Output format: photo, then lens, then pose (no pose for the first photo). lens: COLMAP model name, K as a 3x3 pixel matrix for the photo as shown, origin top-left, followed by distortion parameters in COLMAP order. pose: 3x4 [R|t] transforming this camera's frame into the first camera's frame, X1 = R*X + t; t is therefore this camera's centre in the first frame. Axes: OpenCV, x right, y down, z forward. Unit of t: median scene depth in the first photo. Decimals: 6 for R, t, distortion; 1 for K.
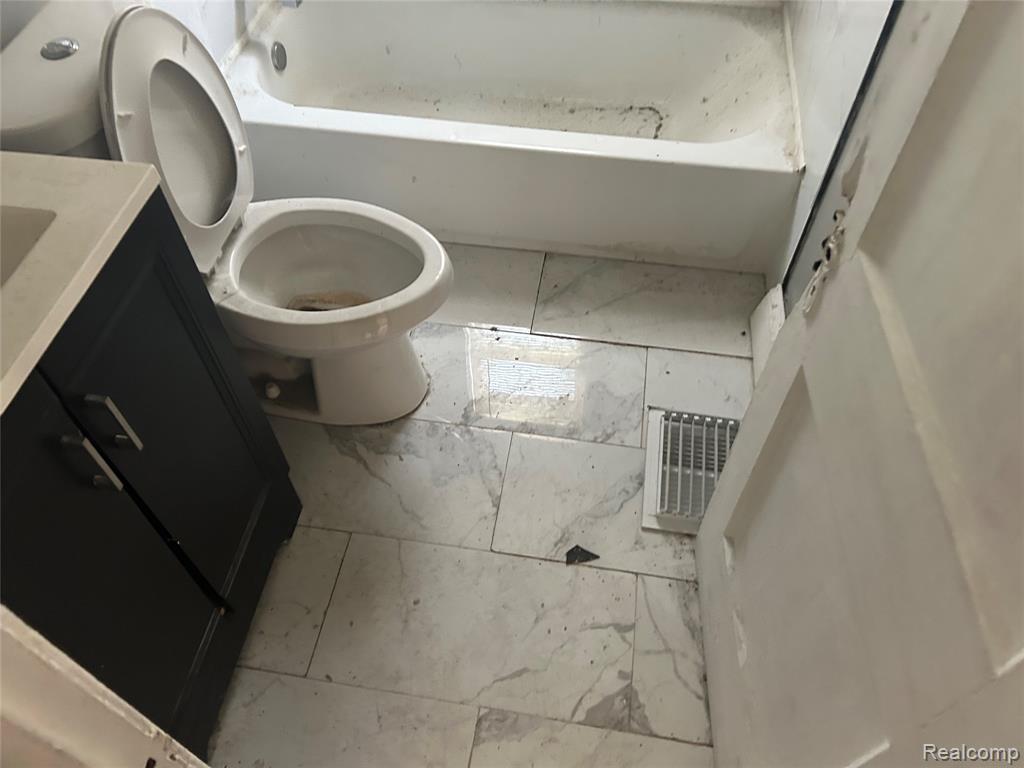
lens RADIAL K [[771.2, 0, 506.5], [0, 771.2, 376.7], [0, 0, 1]] dist [0.059999, -0.077014]
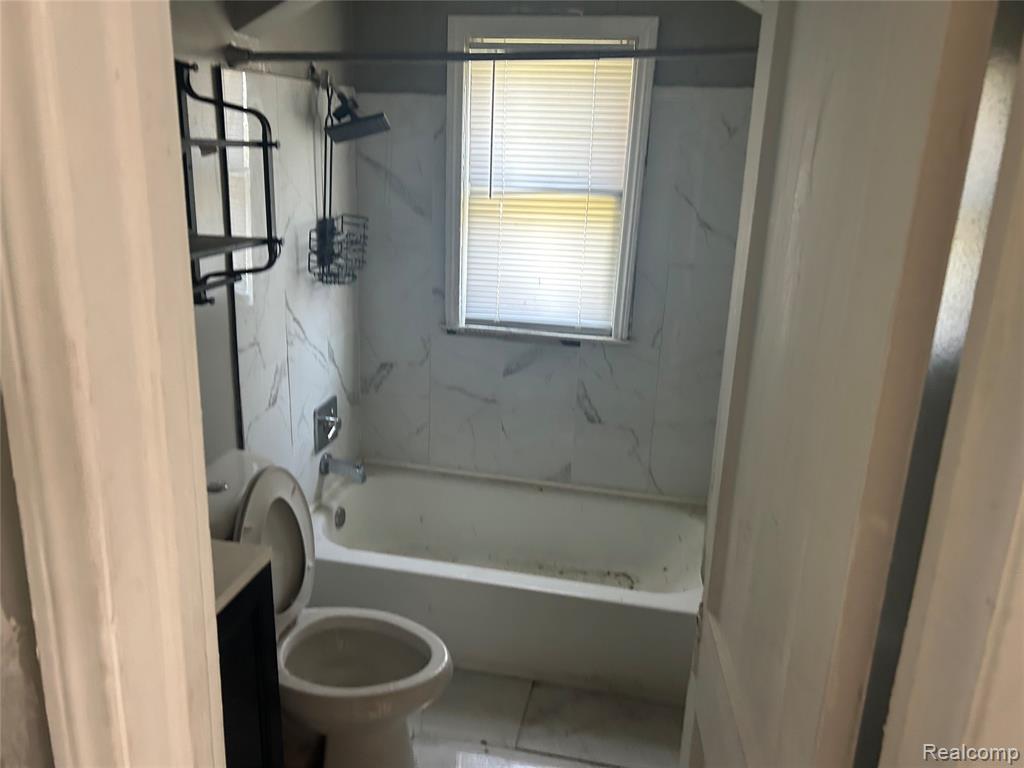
lens RADIAL K [[771.2, 0, 506.5], [0, 771.2, 376.7], [0, 0, 1]] dist [0.059999, -0.077014]
pose [[0.998176, 0.048563, -0.035867, 0.032583], [-0.060370, 0.808259, -0.585724, 0.173891], [0.000545, 0.586821, 0.809716, -0.244473]]
